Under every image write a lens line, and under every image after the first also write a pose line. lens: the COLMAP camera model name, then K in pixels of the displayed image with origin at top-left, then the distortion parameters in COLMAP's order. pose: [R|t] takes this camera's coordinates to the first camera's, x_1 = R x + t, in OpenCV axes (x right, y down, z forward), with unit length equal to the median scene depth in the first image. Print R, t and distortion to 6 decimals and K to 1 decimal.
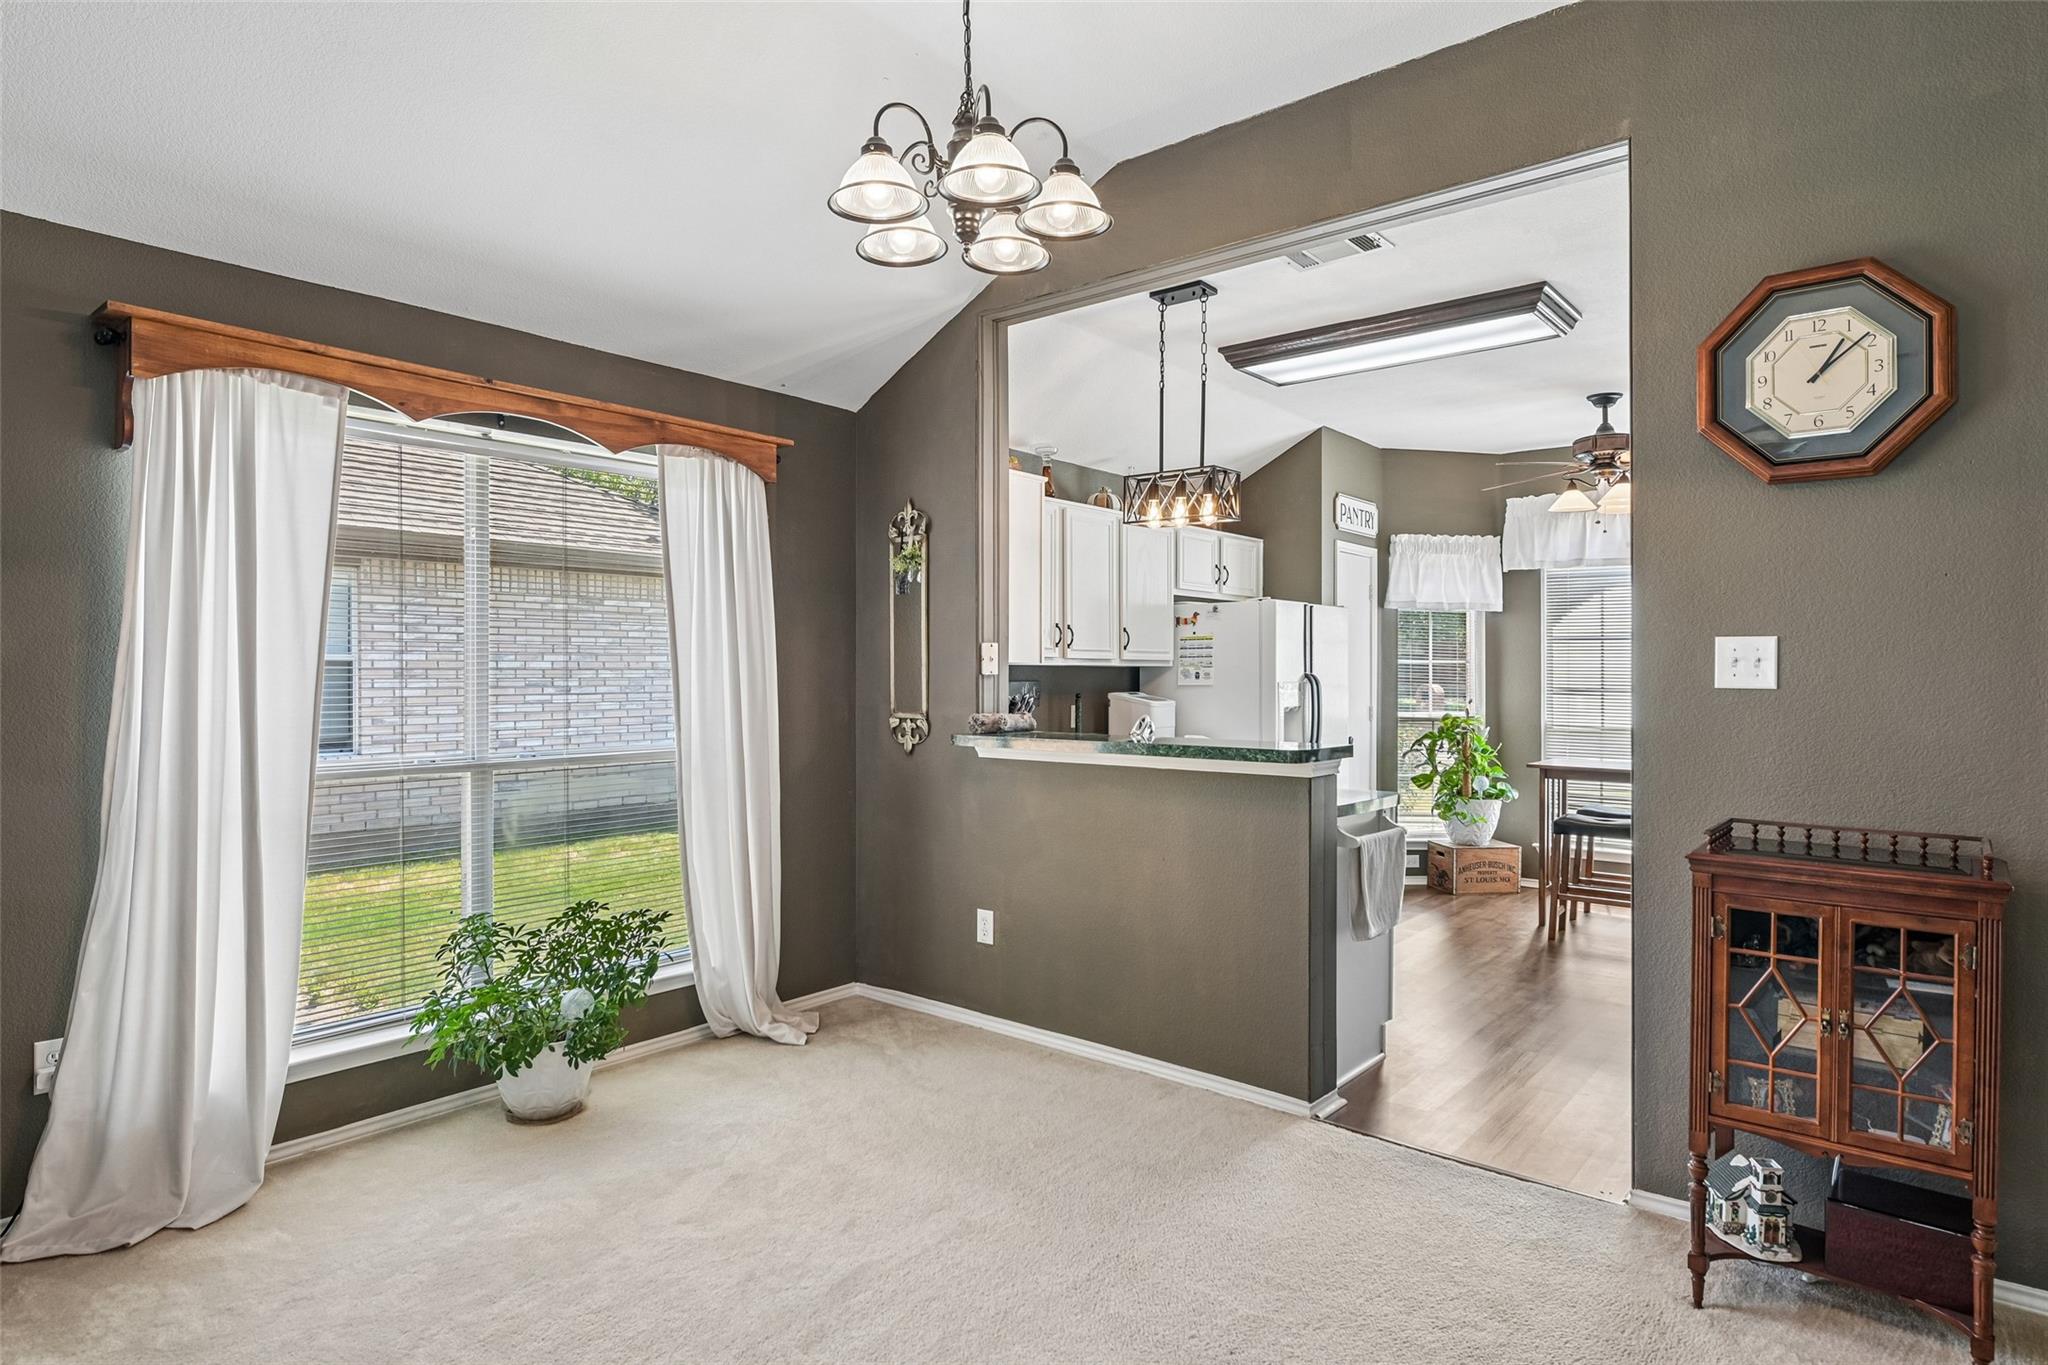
lens RADIAL K [[1121.3, 0, 1026.0], [0, 1121.3, 676.2], [0, 0, 1]] dist [-0.000187, -0.000124]
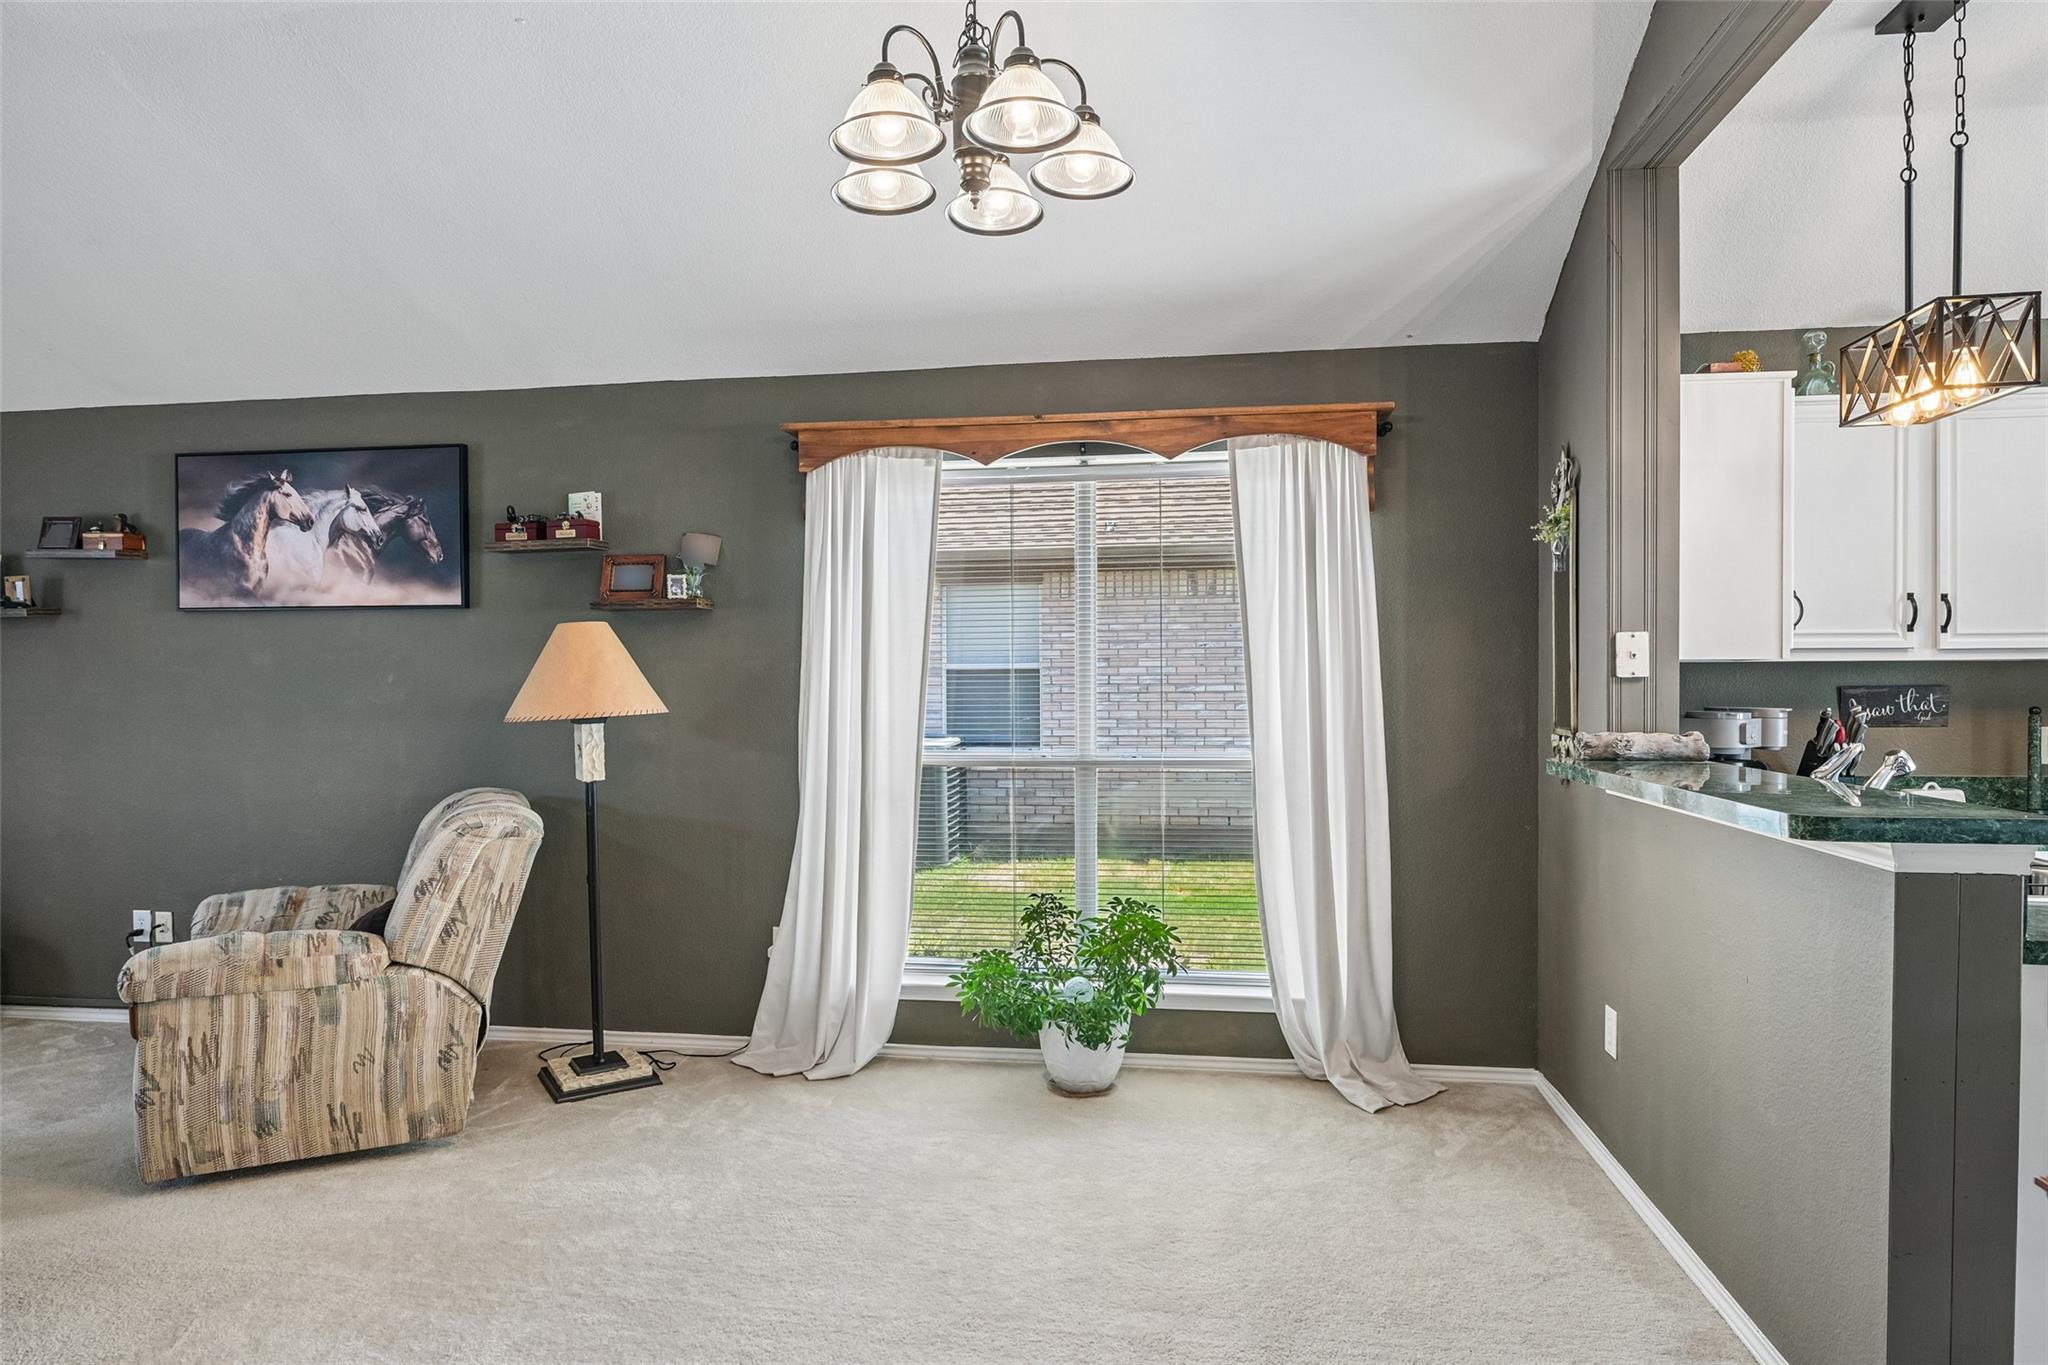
lens RADIAL K [[1197.5, 0, 1030.6], [0, 1197.5, 694.4], [0, 0, 1]] dist [0.000723, 0.000325]
pose [[0.519872, 0.007113, -0.854214, 0.361042], [0.004568, 0.999928, 0.011106, -0.000665], [0.854232, -0.009676, 0.519802, 0.251080]]
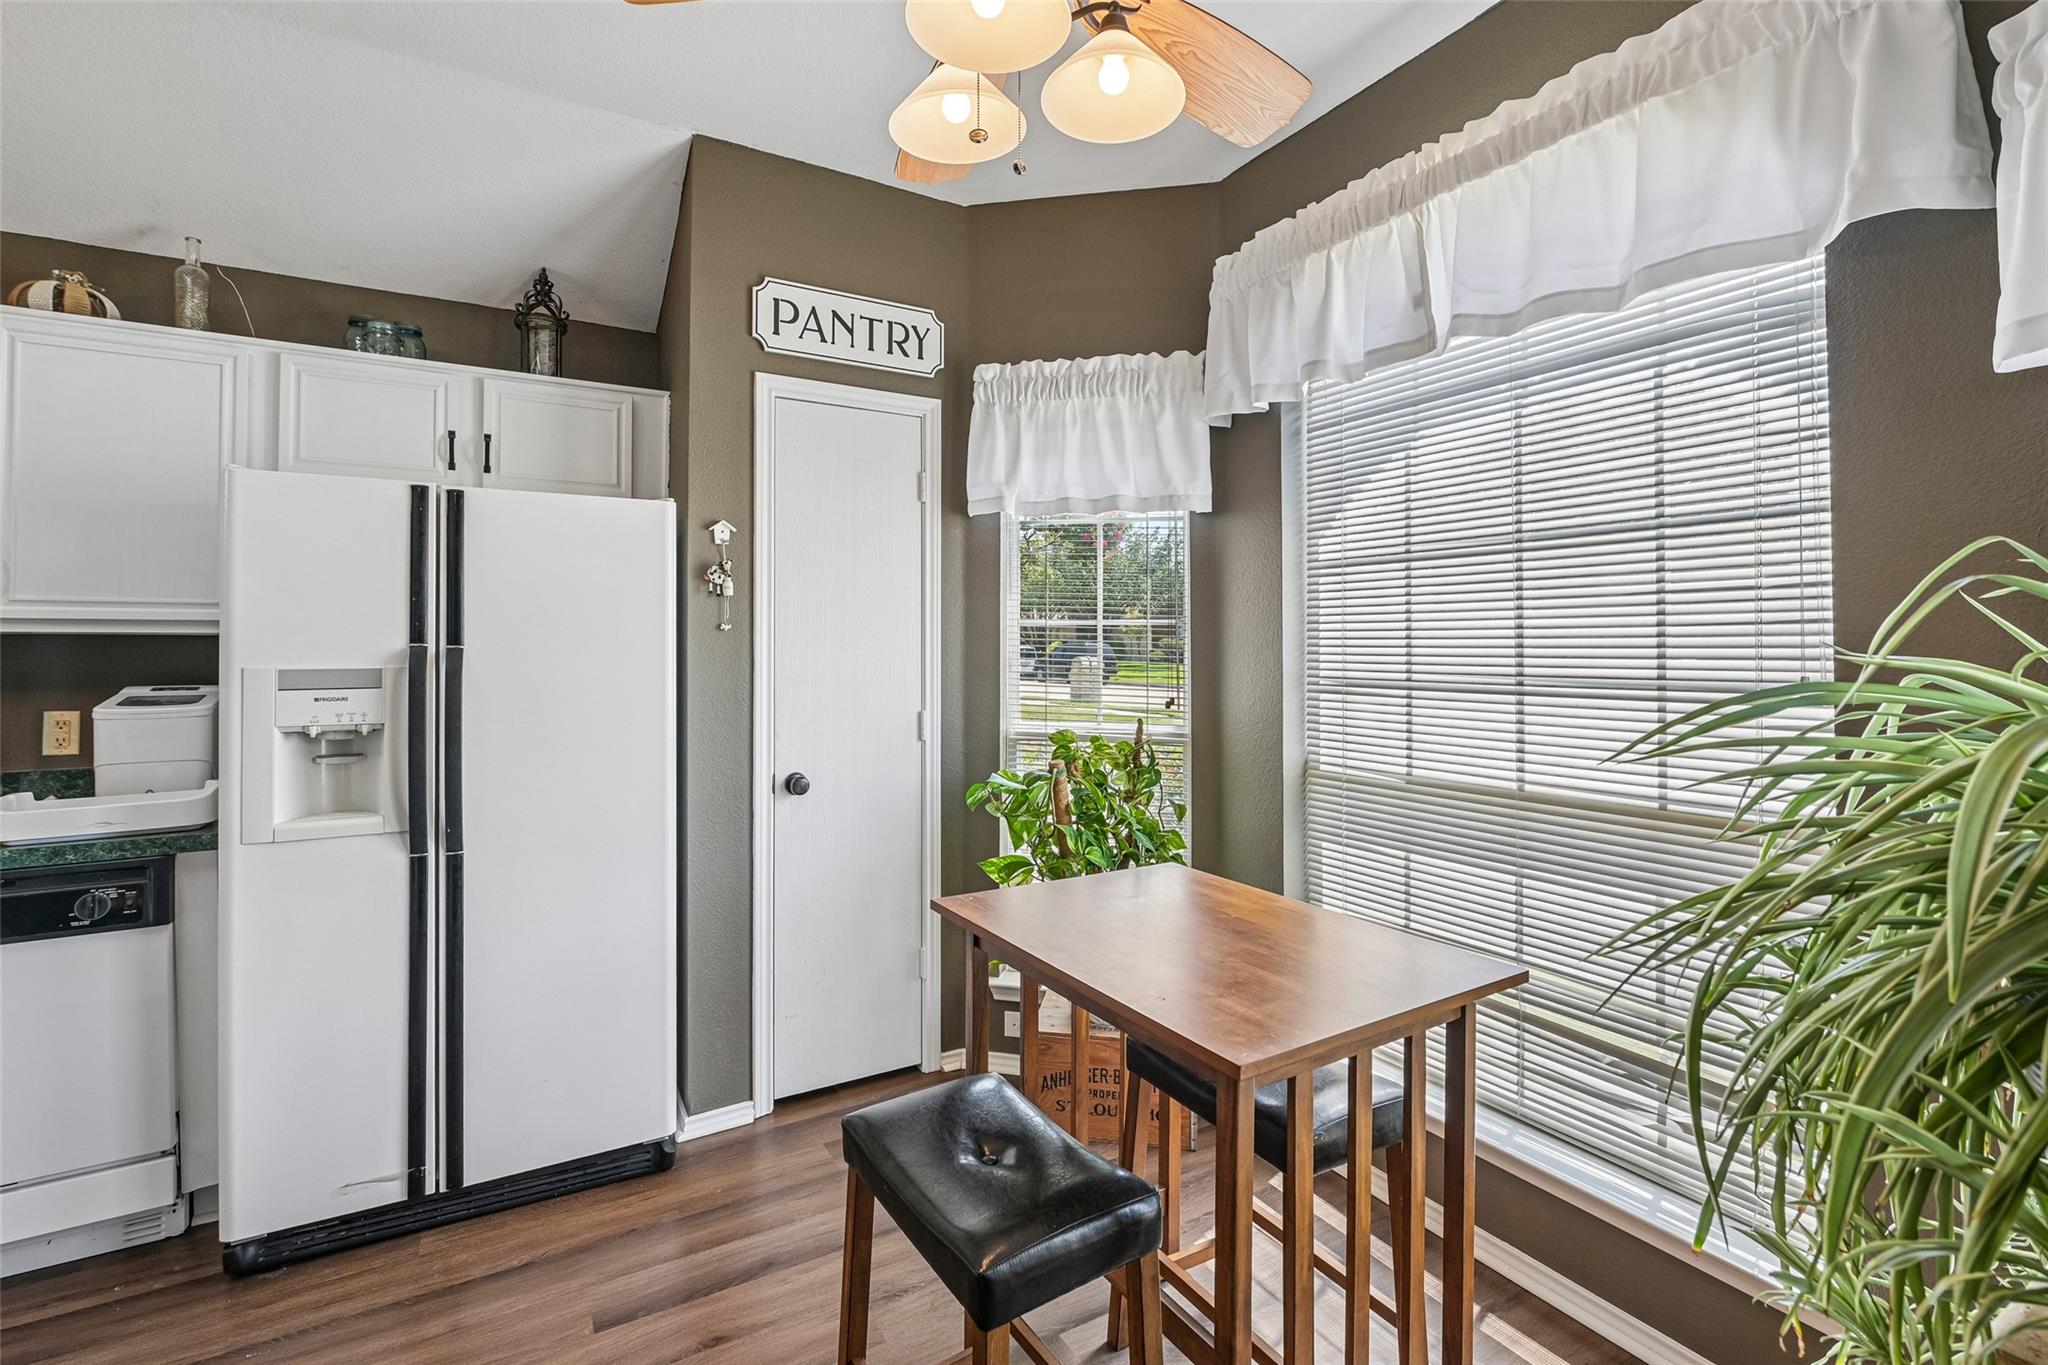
lens RADIAL K [[919.6, 0, 1007.2], [0, 919.6, 643.2], [0, 0, 1]] dist [-0.001367, 0.000046]
pose [[0.936149, -0.006484, -0.351545, 0.706770], [0.002571, 0.999929, -0.011597, 0.001440], [0.351595, 0.009953, 0.936099, 0.907317]]
